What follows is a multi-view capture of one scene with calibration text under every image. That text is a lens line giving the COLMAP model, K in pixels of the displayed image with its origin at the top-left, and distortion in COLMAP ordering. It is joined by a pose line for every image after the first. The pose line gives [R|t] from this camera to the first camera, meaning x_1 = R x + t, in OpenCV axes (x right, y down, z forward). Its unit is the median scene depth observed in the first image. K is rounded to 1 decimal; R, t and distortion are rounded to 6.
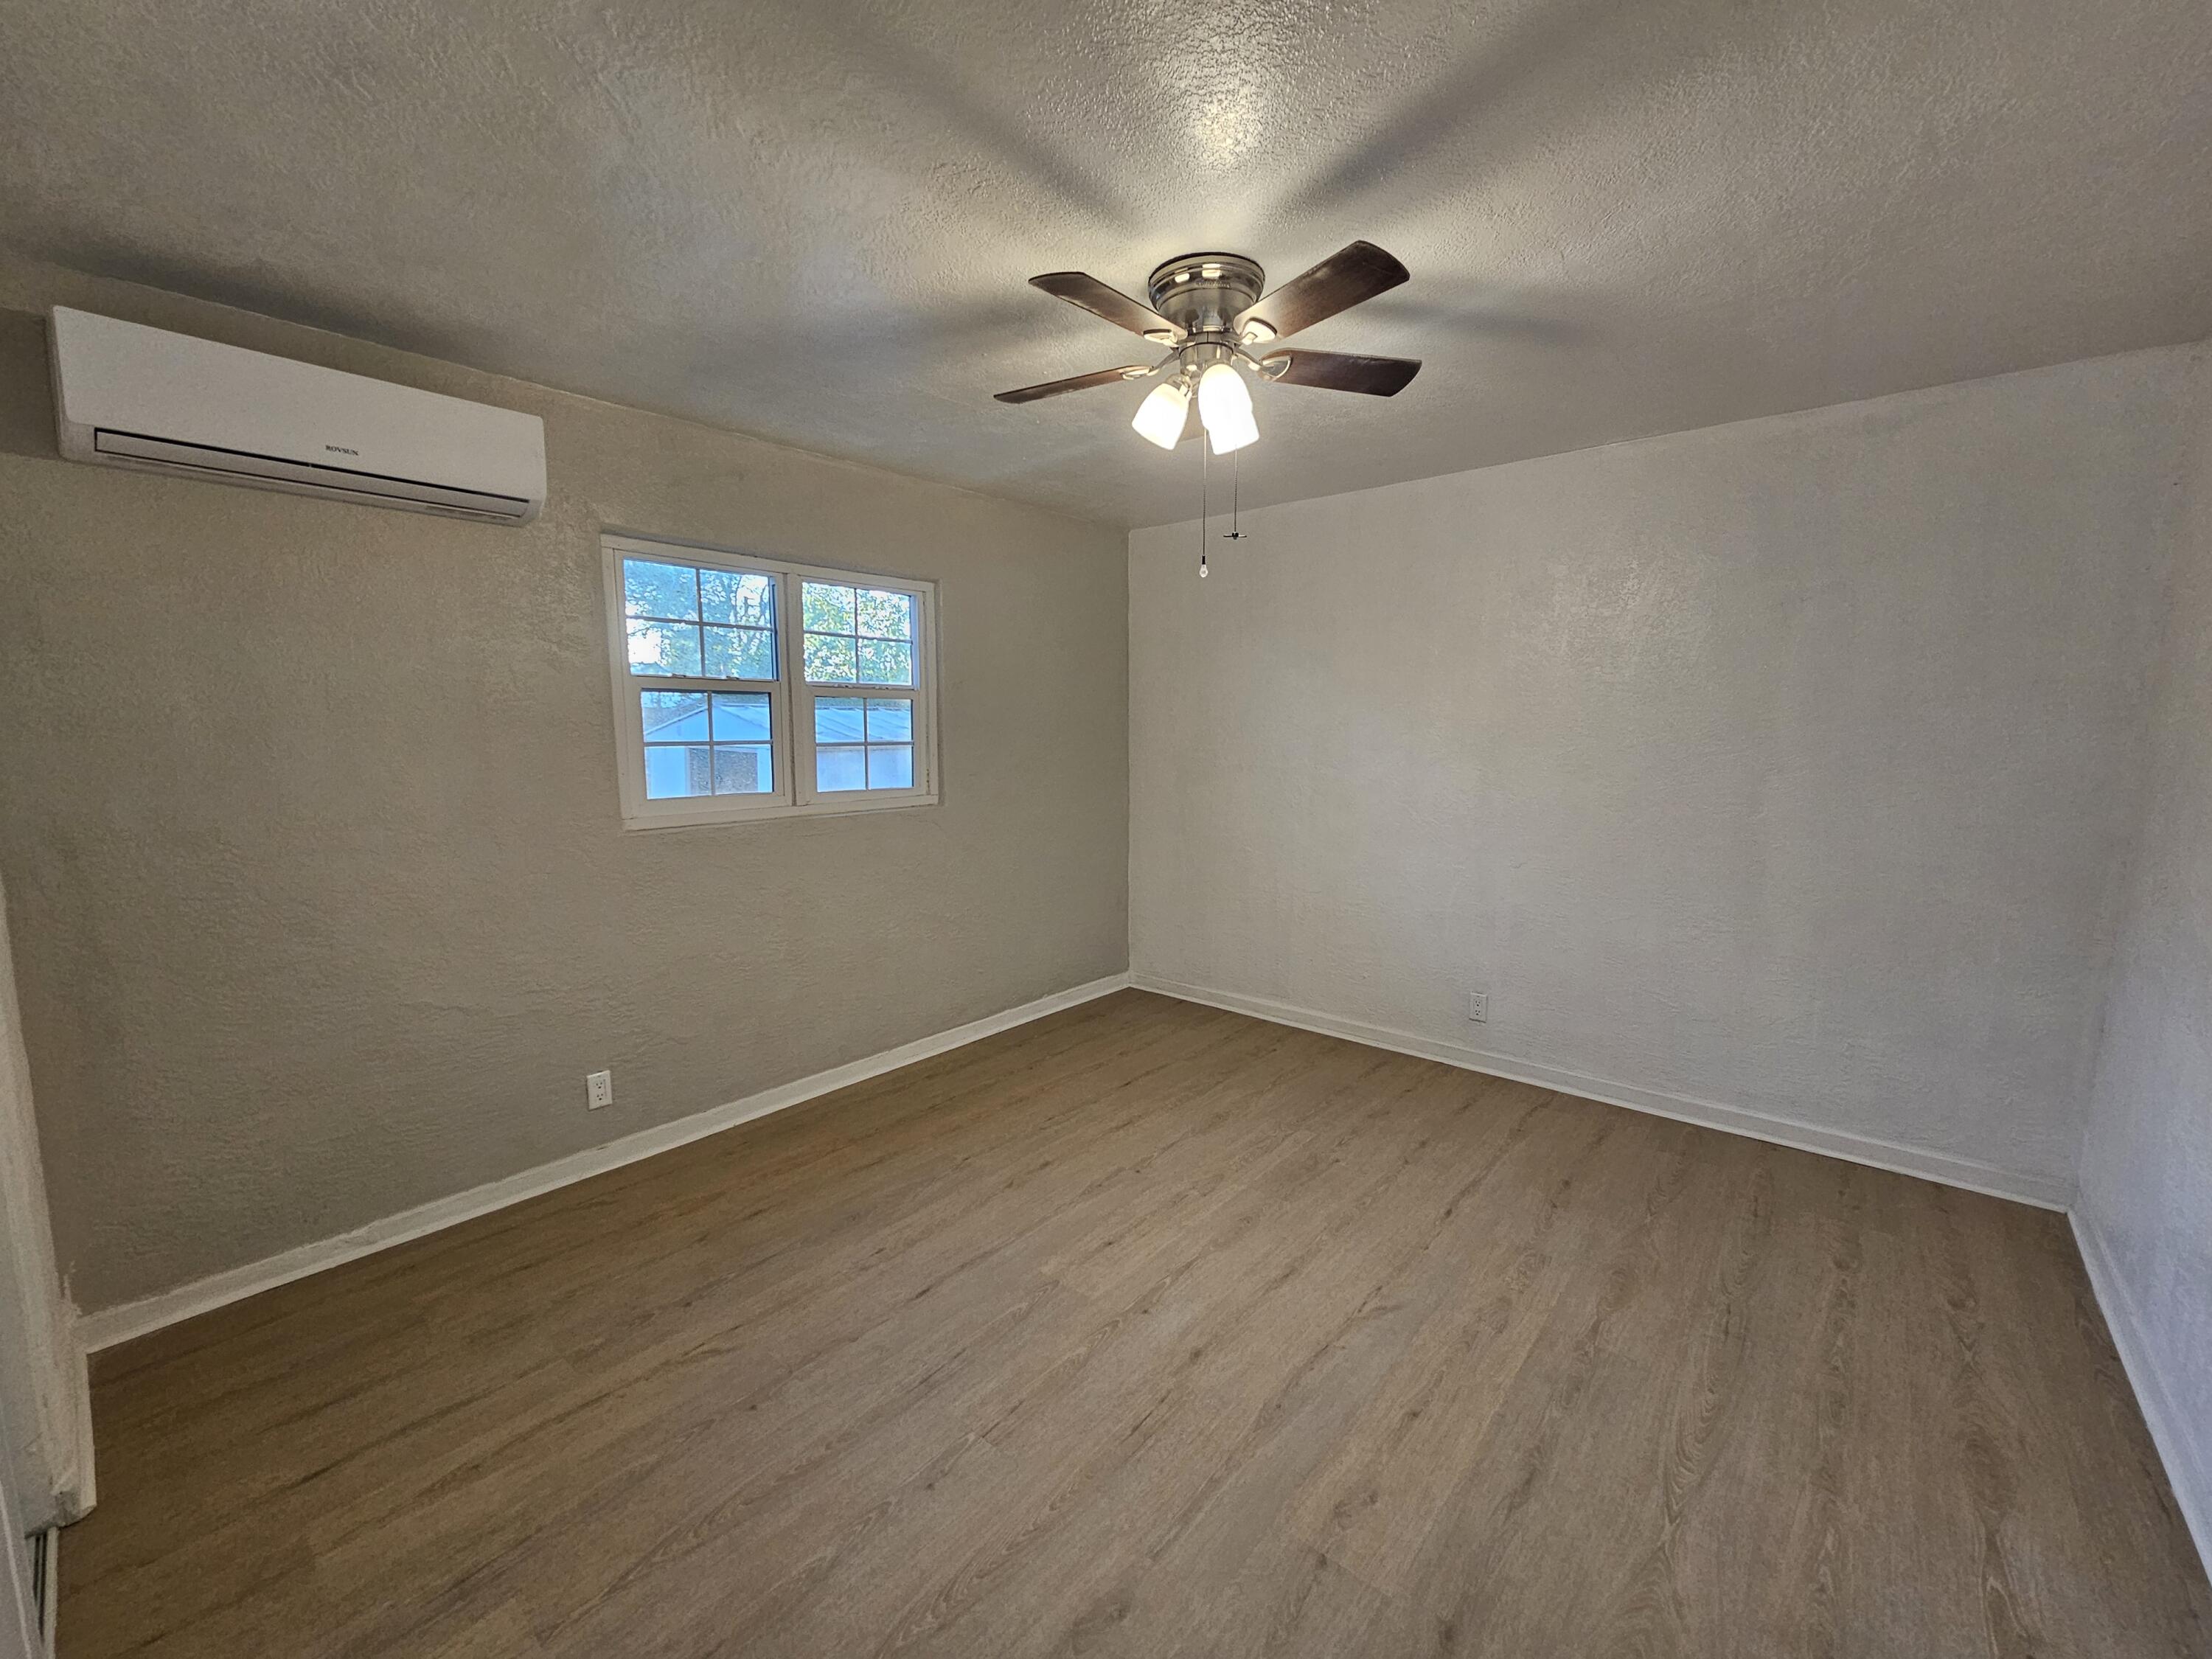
lens RADIAL K [[900.9, 0, 1106.0], [0, 900.9, 829.5], [0, 0, 1]] dist [0.000051, -0.000071]
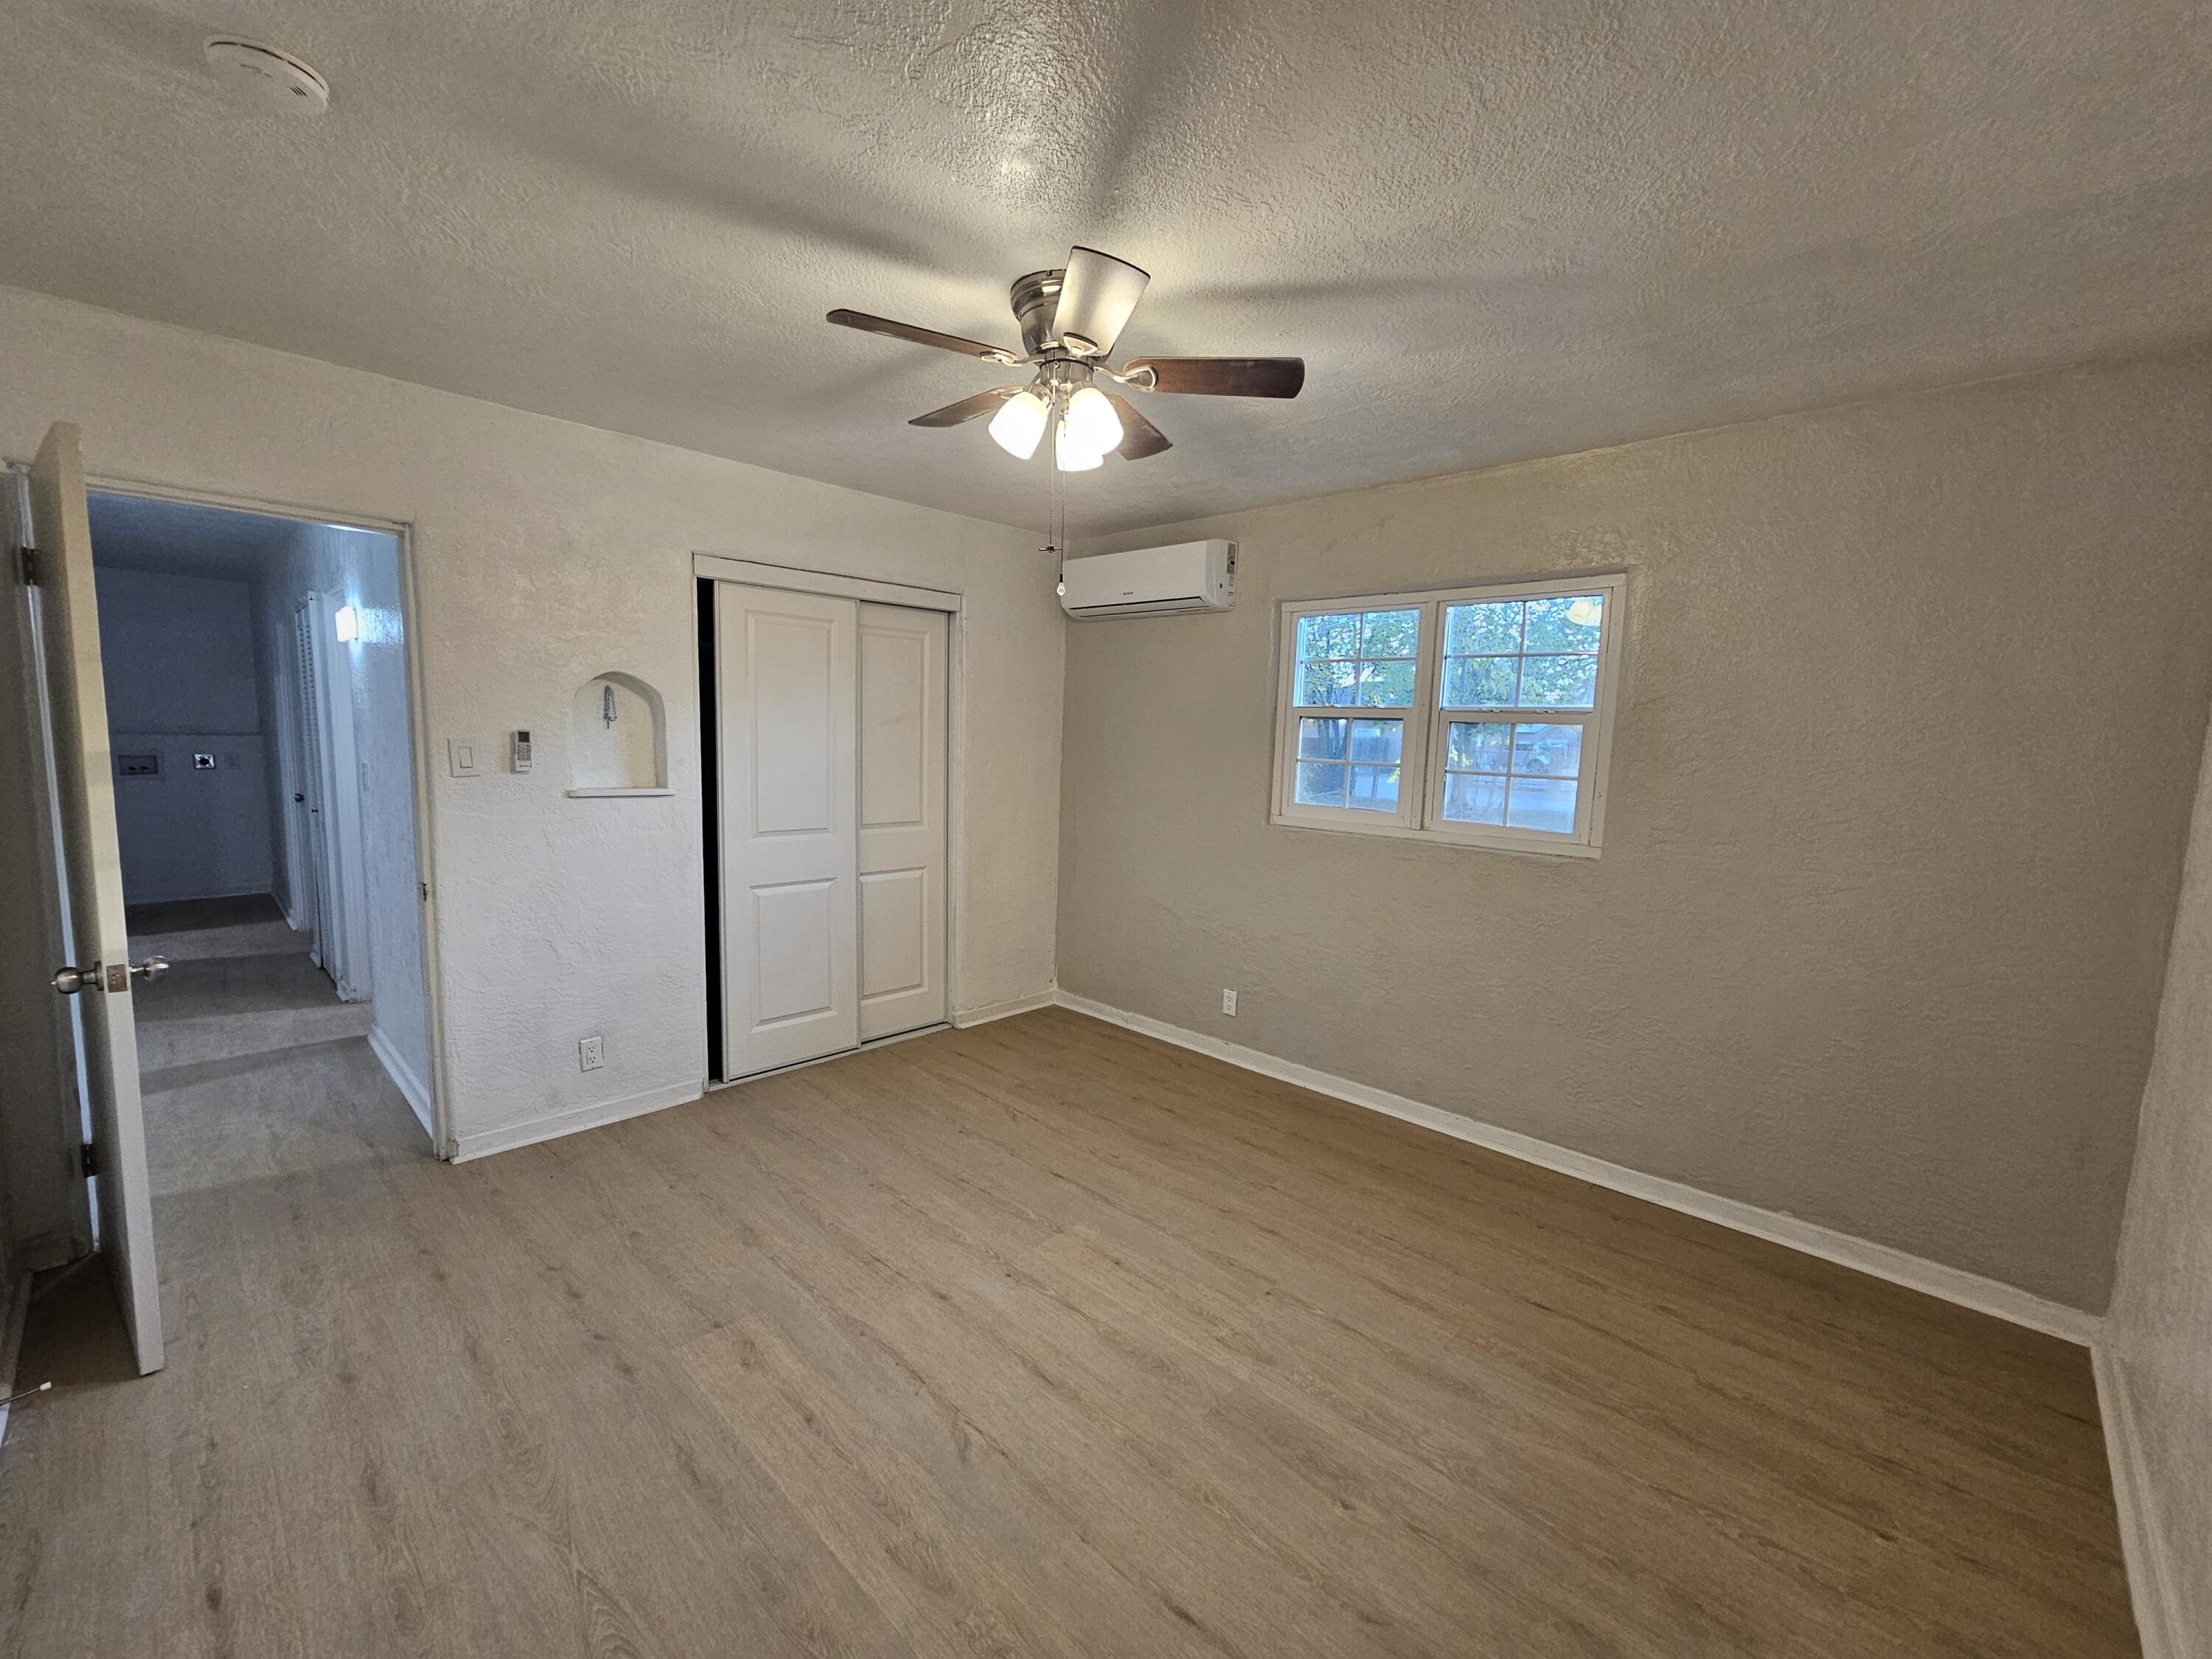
lens RADIAL K [[907.2, 0, 1108.2], [0, 907.2, 834.2], [0, 0, 1]] dist [0.001145, 0.000164]
pose [[-0.053926, 0.112826, -0.992150, 0.977188], [-0.147852, 0.981742, 0.119679, -0.130212], [0.987538, 0.153145, -0.036259, 0.981170]]
